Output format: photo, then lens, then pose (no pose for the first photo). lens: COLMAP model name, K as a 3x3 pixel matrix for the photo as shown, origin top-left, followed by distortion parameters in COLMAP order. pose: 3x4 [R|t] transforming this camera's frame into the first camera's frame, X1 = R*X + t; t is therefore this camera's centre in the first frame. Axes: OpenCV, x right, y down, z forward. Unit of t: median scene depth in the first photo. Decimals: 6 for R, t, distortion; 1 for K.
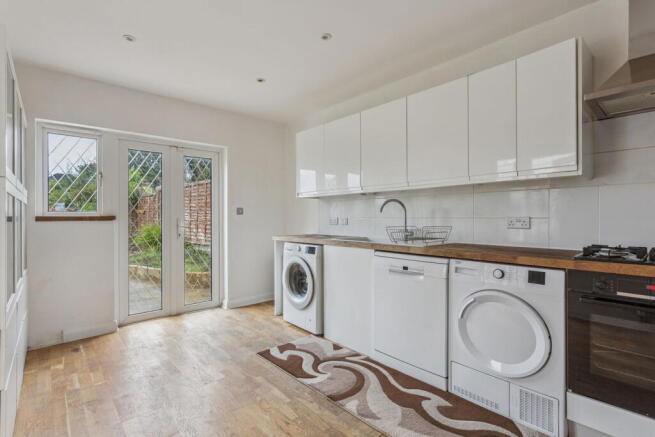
lens RADIAL K [[314.0, 0, 329.1], [0, 314.0, 217.9], [0, 0, 1]] dist [0.000382, 0.000258]
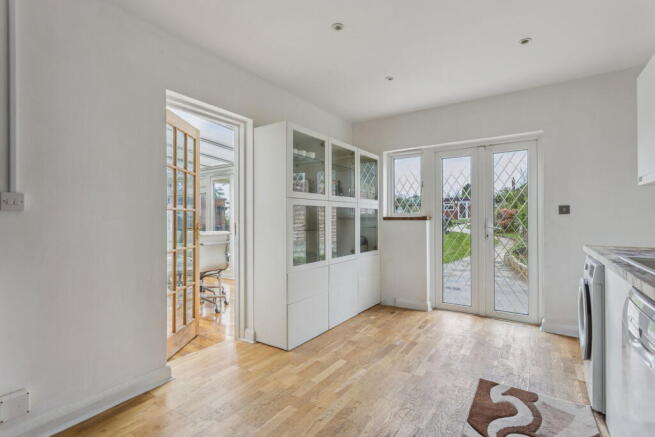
lens RADIAL K [[314.0, 0, 329.1], [0, 314.0, 217.9], [0, 0, 1]] dist [0.000382, 0.000258]
pose [[0.242613, 0.001224, -0.970122, 0.503972], [-0.003207, 0.999995, 0.000460, 0.000393], [0.970118, 0.003000, 0.242616, 0.414017]]
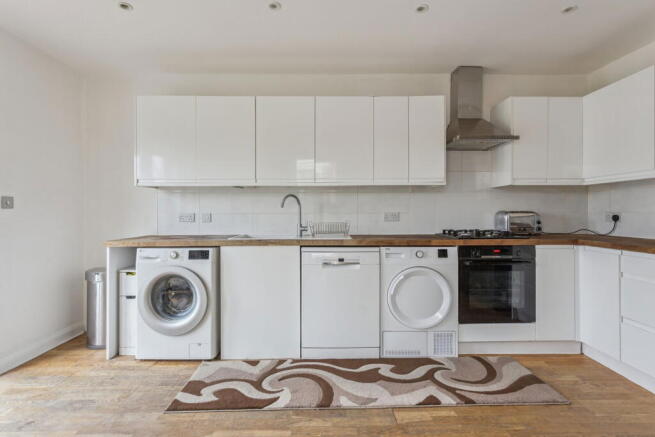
lens RADIAL K [[316.9, 0, 337.2], [0, 316.9, 214.3], [0, 0, 1]] dist [0.001778, 0.000416]
pose [[0.655192, -0.004241, 0.755451, -0.519117], [0.003813, 0.999990, 0.002306, 0.001695], [-0.755453, 0.001369, 0.655201, 0.269690]]
